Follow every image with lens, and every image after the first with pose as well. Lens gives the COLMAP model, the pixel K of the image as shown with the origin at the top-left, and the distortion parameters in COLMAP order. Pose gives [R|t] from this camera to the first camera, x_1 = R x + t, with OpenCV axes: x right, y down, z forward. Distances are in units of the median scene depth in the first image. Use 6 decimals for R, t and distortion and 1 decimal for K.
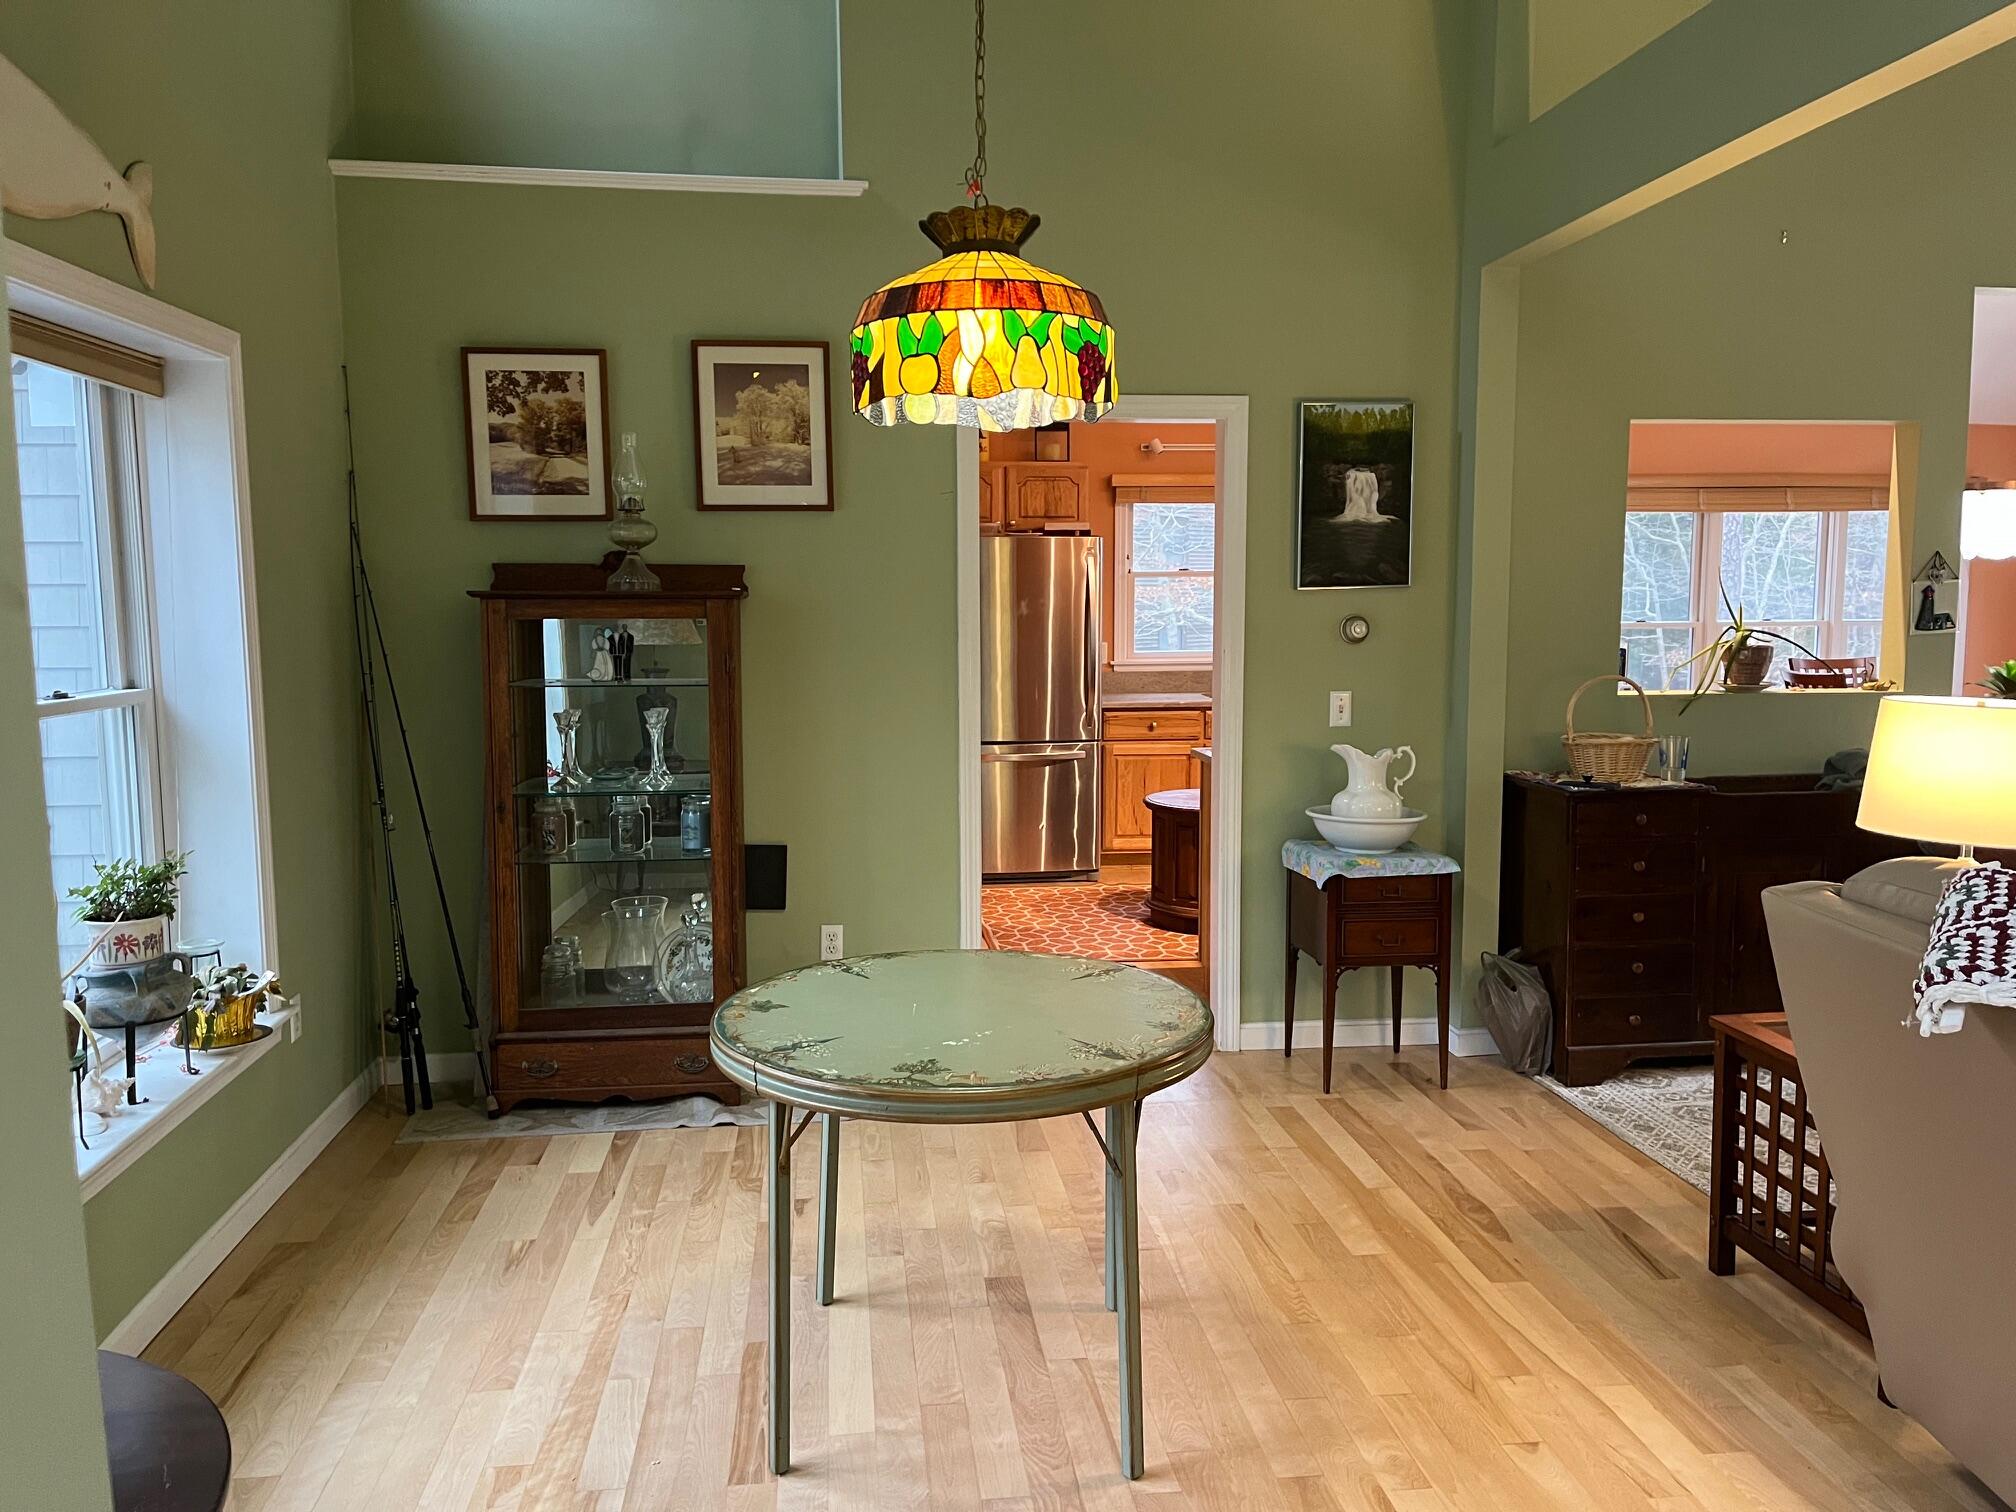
lens RADIAL K [[1513.4, 0, 1008.1], [0, 1513.4, 753.3], [0, 0, 1]] dist [0.032197, -0.014286]
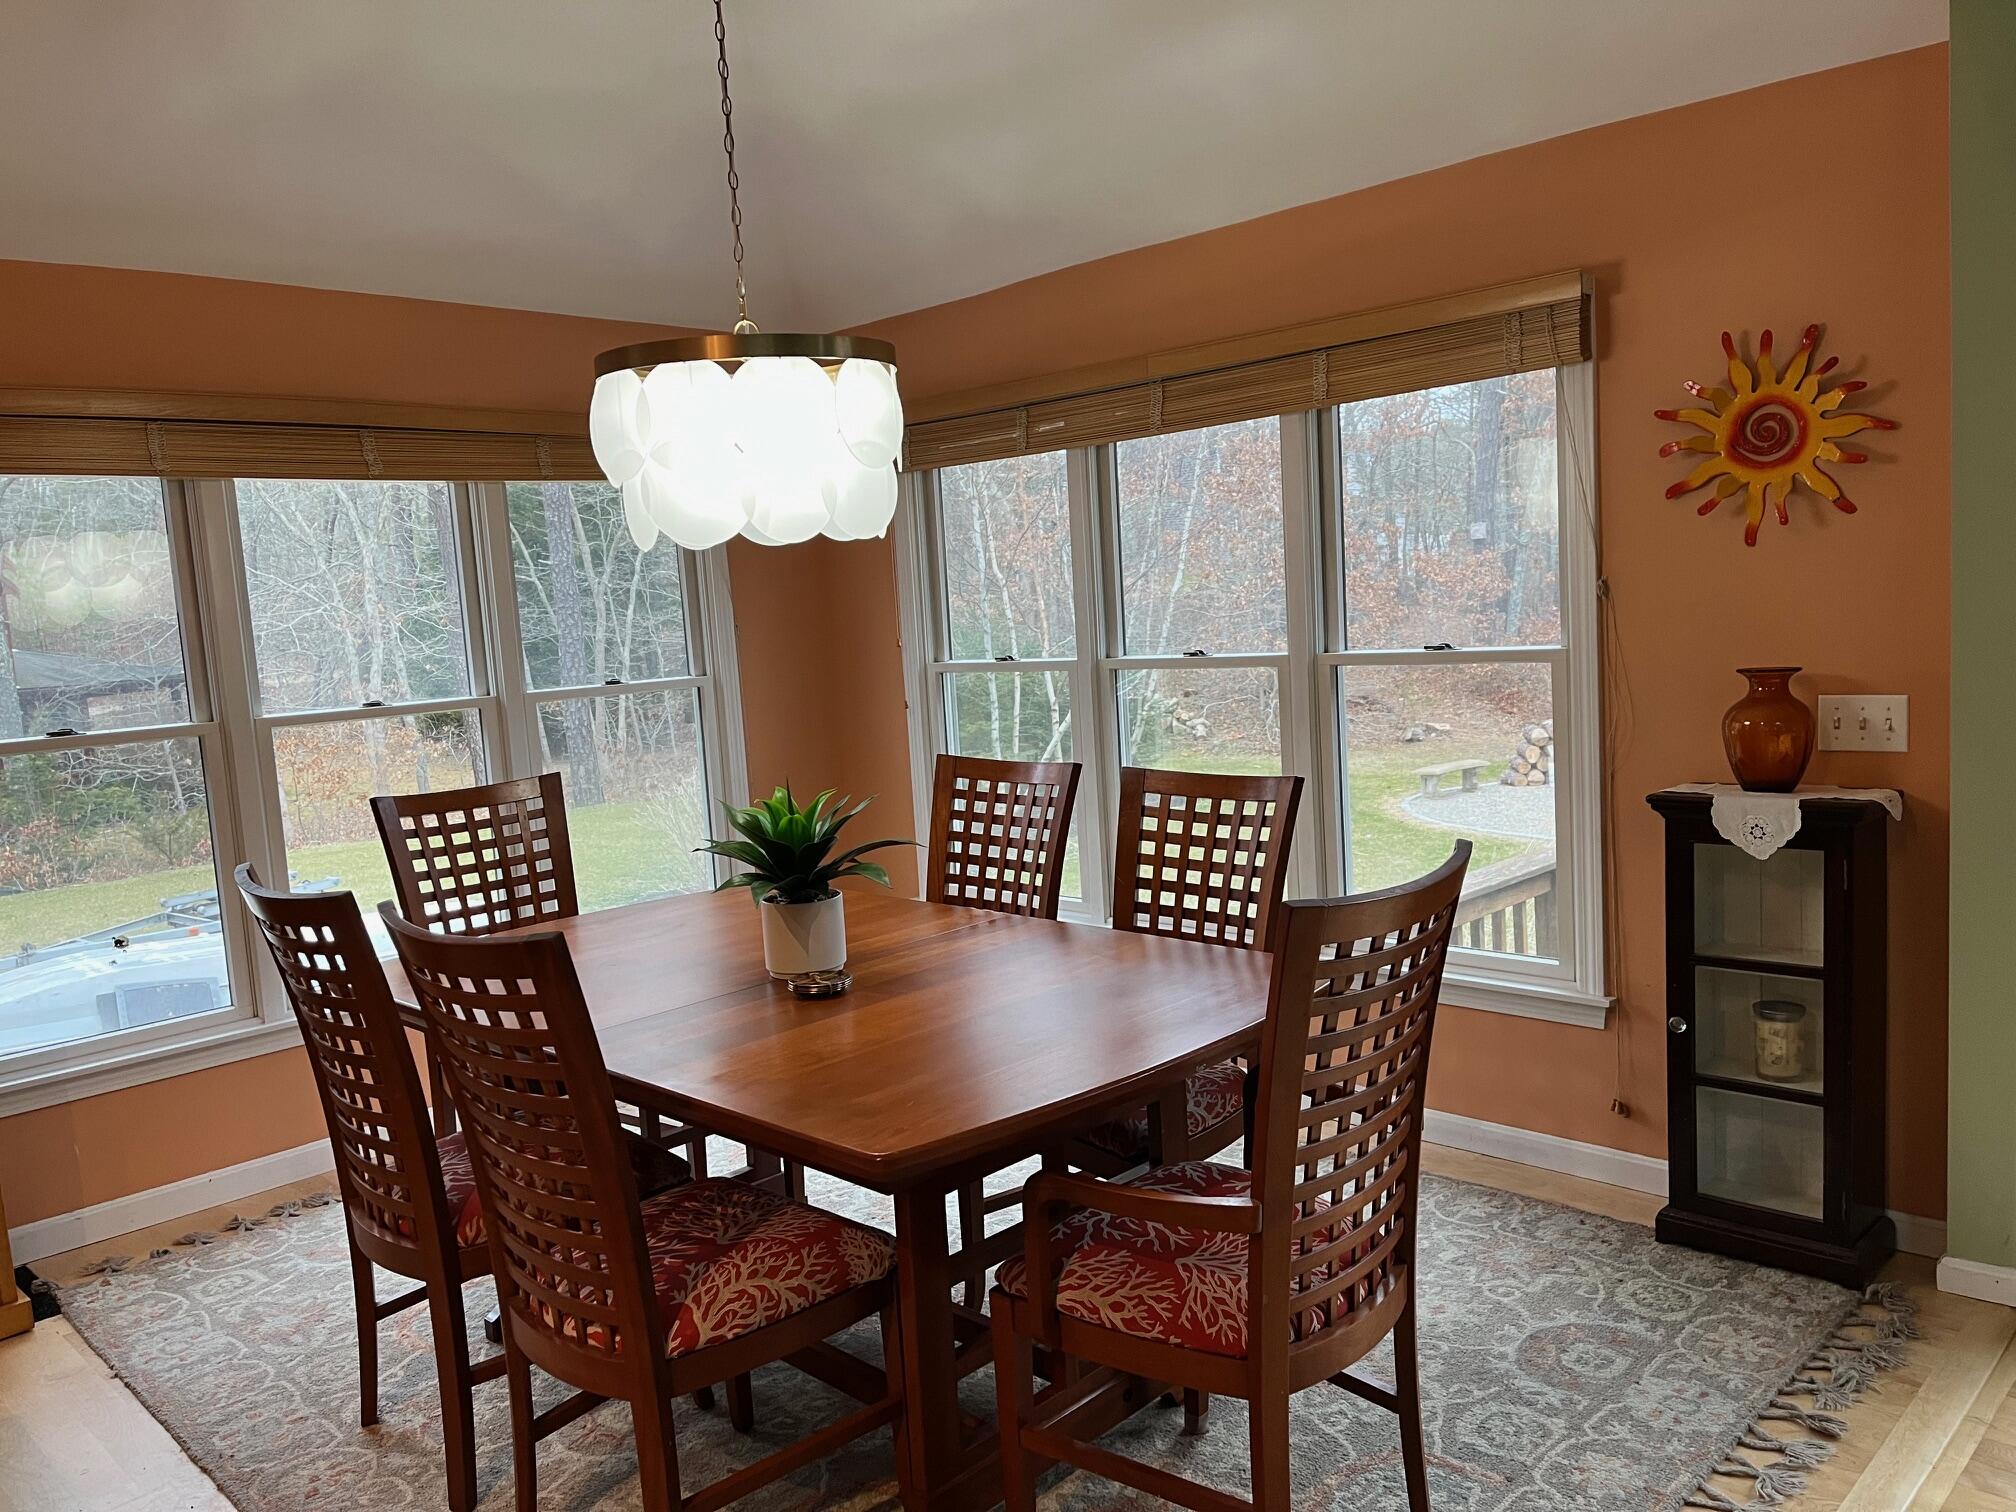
lens RADIAL K [[1513.4, 0, 1001.0], [0, 1513.4, 762.6], [0, 0, 1]] dist [0.032197, -0.014286]
pose [[0.778814, -0.110843, 0.617384, 0.351111], [0.124797, 0.991967, 0.020666, -0.054647], [-0.614715, 0.060953, 0.786391, 0.497511]]
